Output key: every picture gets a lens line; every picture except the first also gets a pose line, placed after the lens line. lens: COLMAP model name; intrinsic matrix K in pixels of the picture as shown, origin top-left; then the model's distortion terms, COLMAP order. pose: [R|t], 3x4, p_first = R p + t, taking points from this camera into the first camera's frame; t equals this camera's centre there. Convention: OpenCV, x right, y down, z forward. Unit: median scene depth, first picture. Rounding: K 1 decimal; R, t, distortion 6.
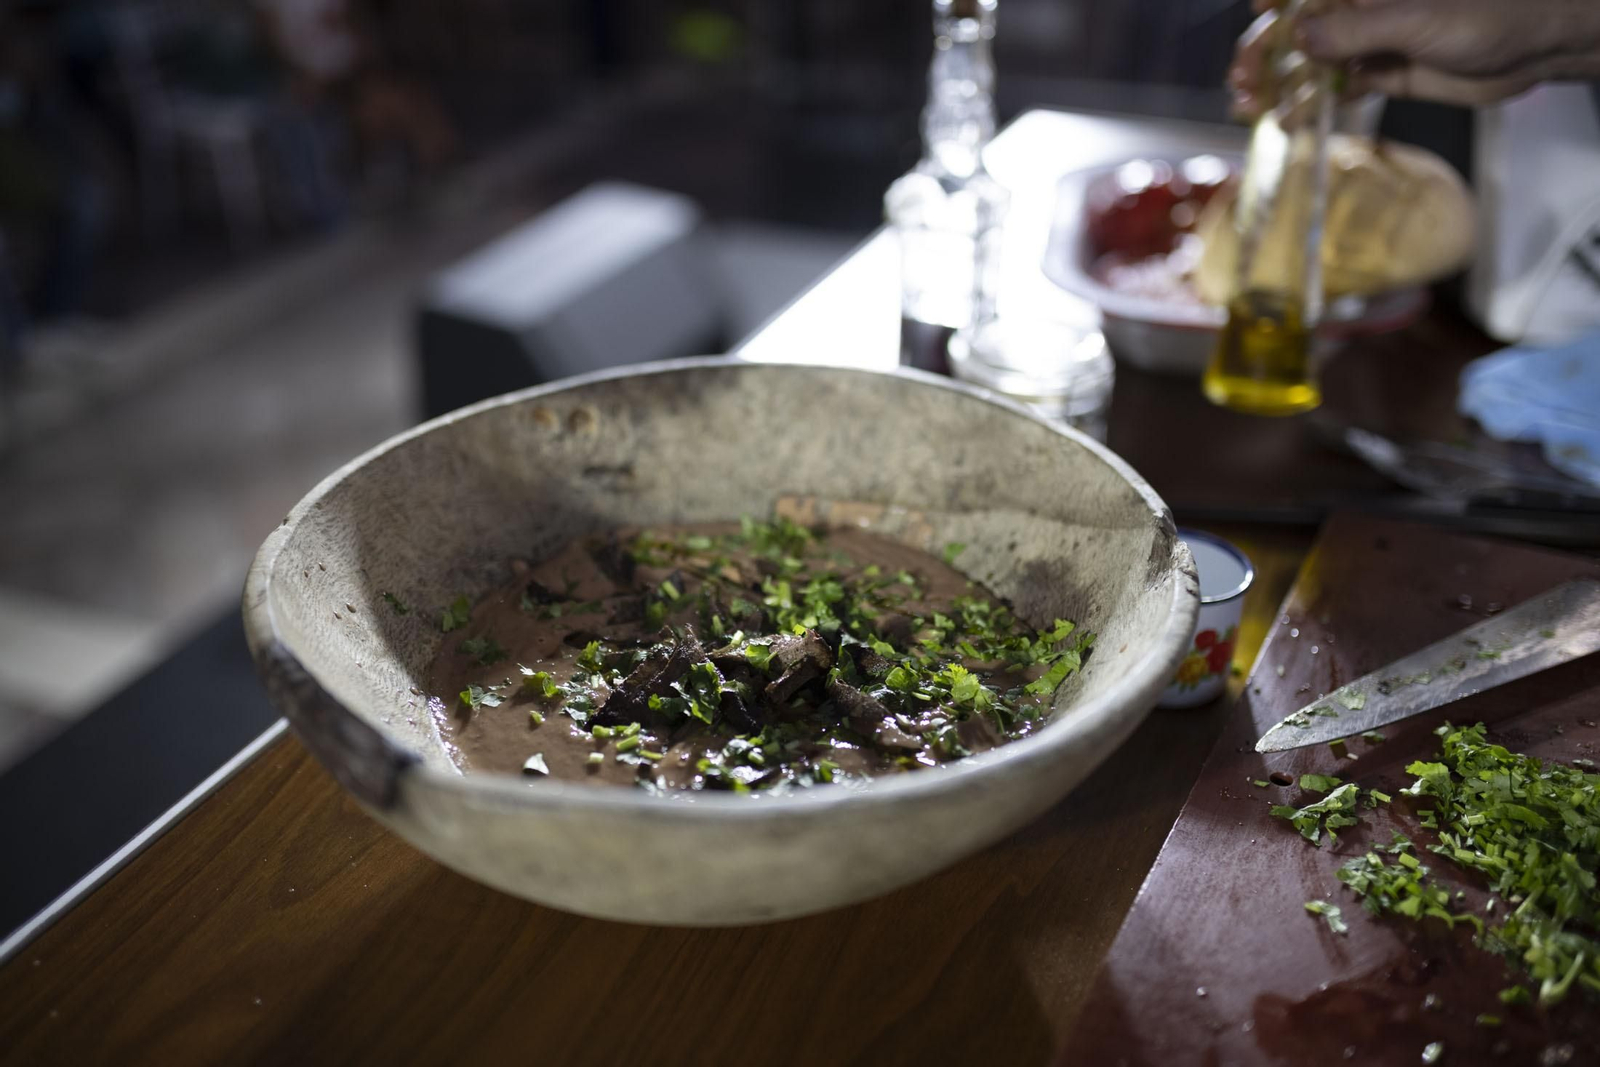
lens RADIAL K [[1586.1, 0, 800.0], [0, 1586.1, 533.5], [0, 0, 1]] dist [-0.081747, 0.124762]
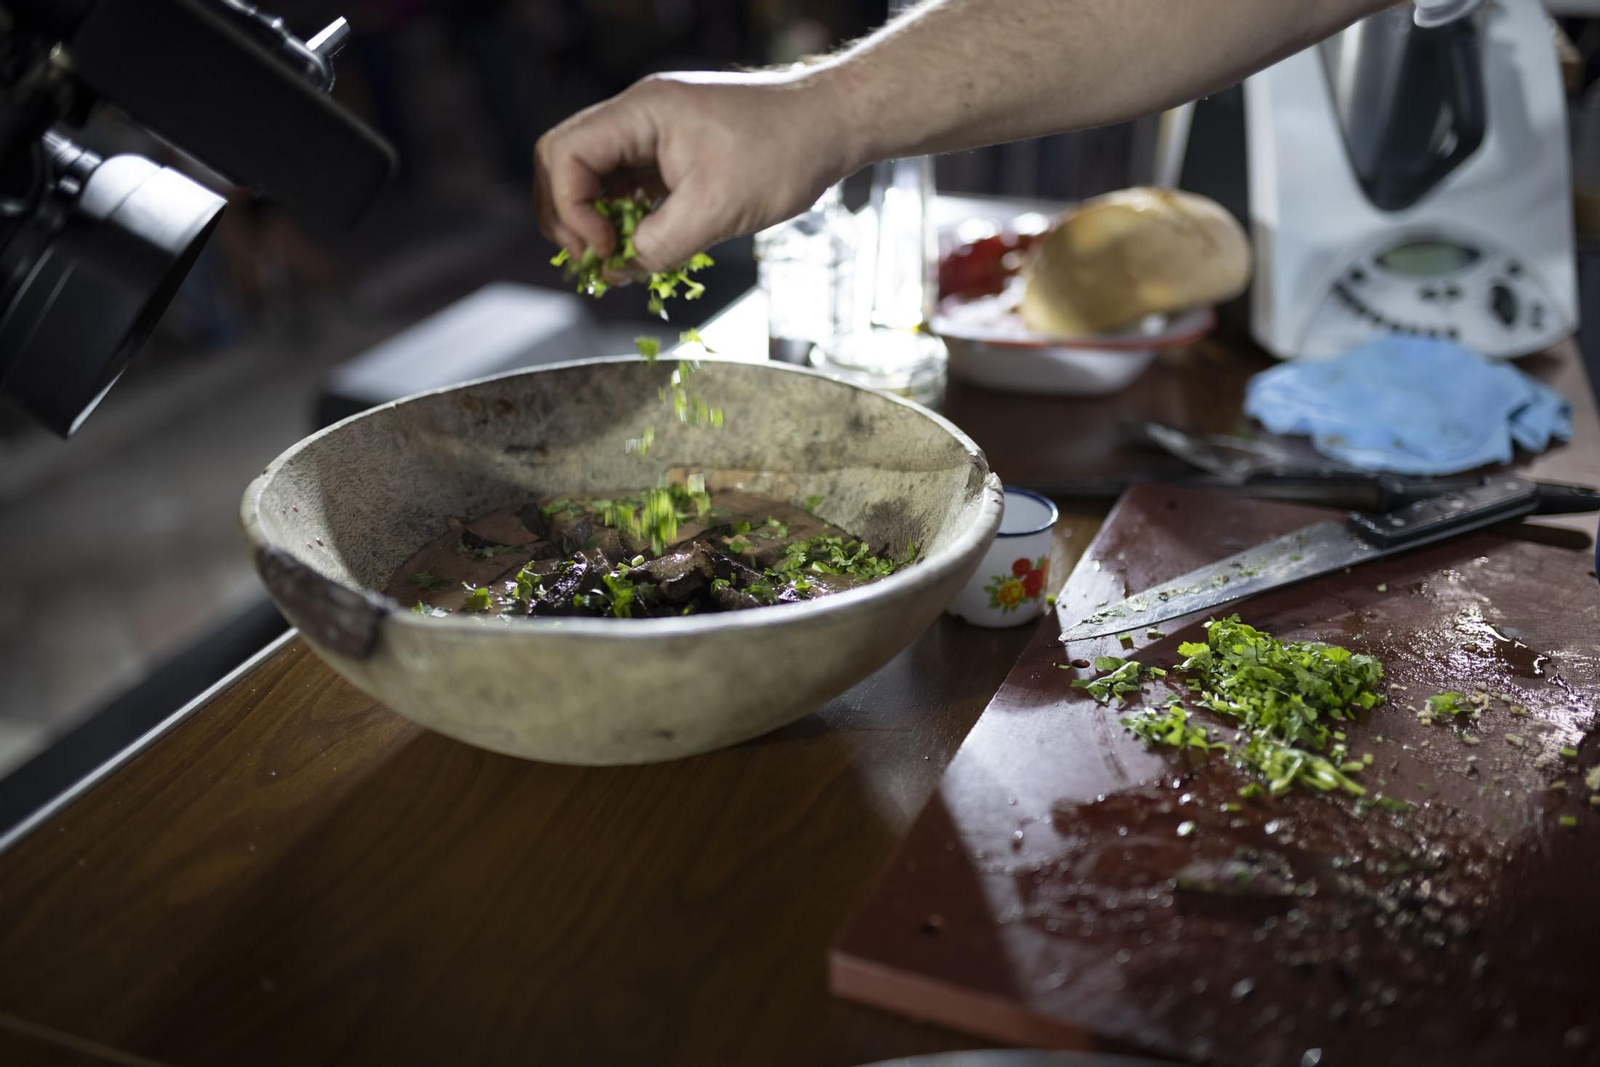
lens RADIAL K [[1586.1, 0, 800.0], [0, 1586.1, 533.5], [0, 0, 1]] dist [-0.081747, 0.124762]
pose [[0.997130, -0.024787, 0.071540, -0.001582], [0.030140, 0.996747, -0.074745, 0.133825], [-0.069455, 0.076687, 0.994633, -0.222899]]
